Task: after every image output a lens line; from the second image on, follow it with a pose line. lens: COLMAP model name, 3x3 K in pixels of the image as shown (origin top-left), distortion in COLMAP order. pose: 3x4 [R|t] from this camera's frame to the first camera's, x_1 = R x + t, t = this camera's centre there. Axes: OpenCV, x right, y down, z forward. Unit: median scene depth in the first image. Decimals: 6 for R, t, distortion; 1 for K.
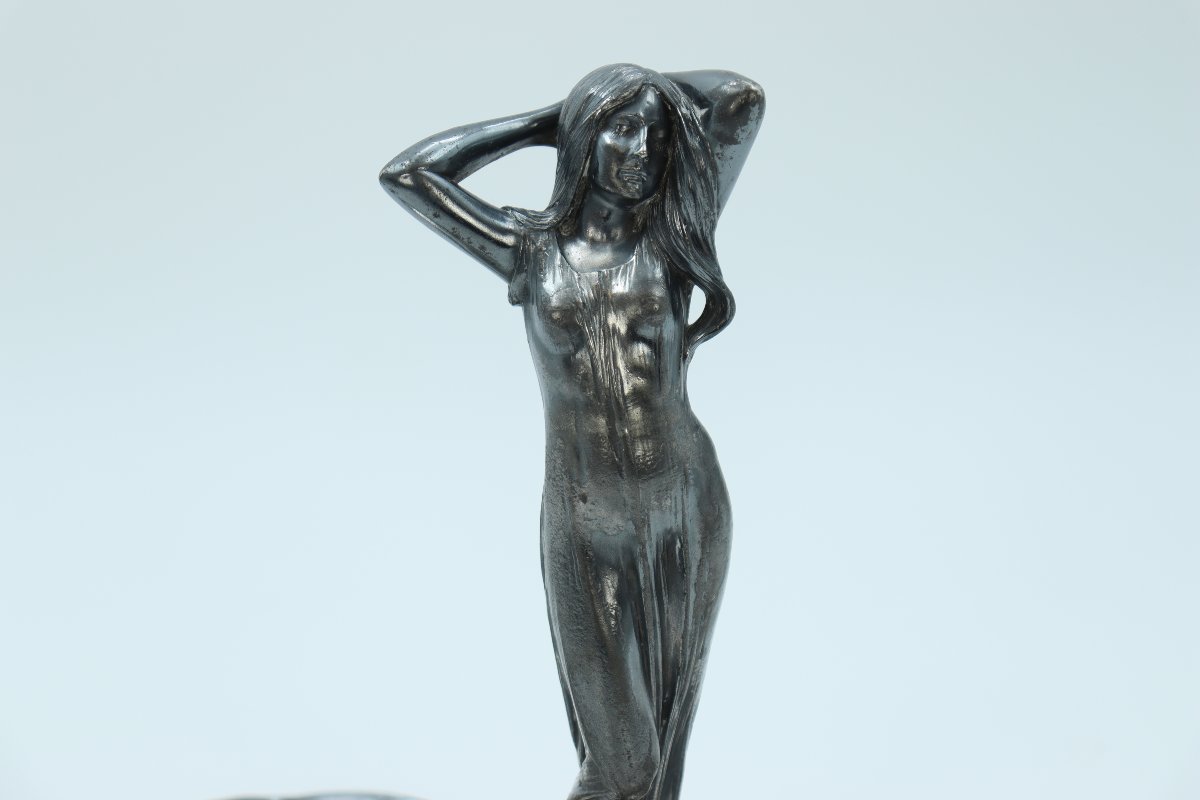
lens RADIAL K [[2758.2, 0, 628.4], [0, 2758.2, 401.4], [0, 0, 1]] dist [0.300016, -0.120310]
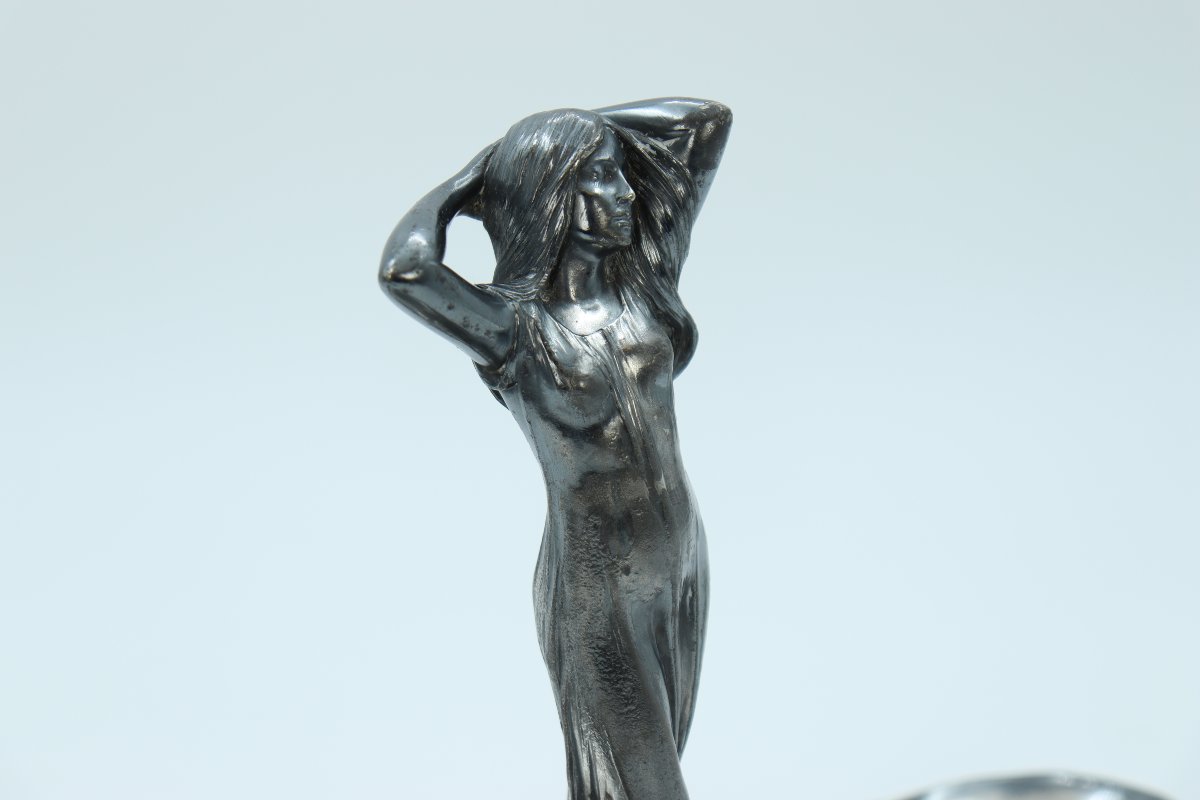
lens RADIAL K [[2758.2, 0, 628.4], [0, 2758.2, 401.4], [0, 0, 1]] dist [0.300016, -0.120310]
pose [[0.772004, -0.230012, 0.592540, -0.558599], [0.234717, 0.969501, 0.070533, -0.086590], [-0.590692, 0.084628, 0.802447, 0.242304]]
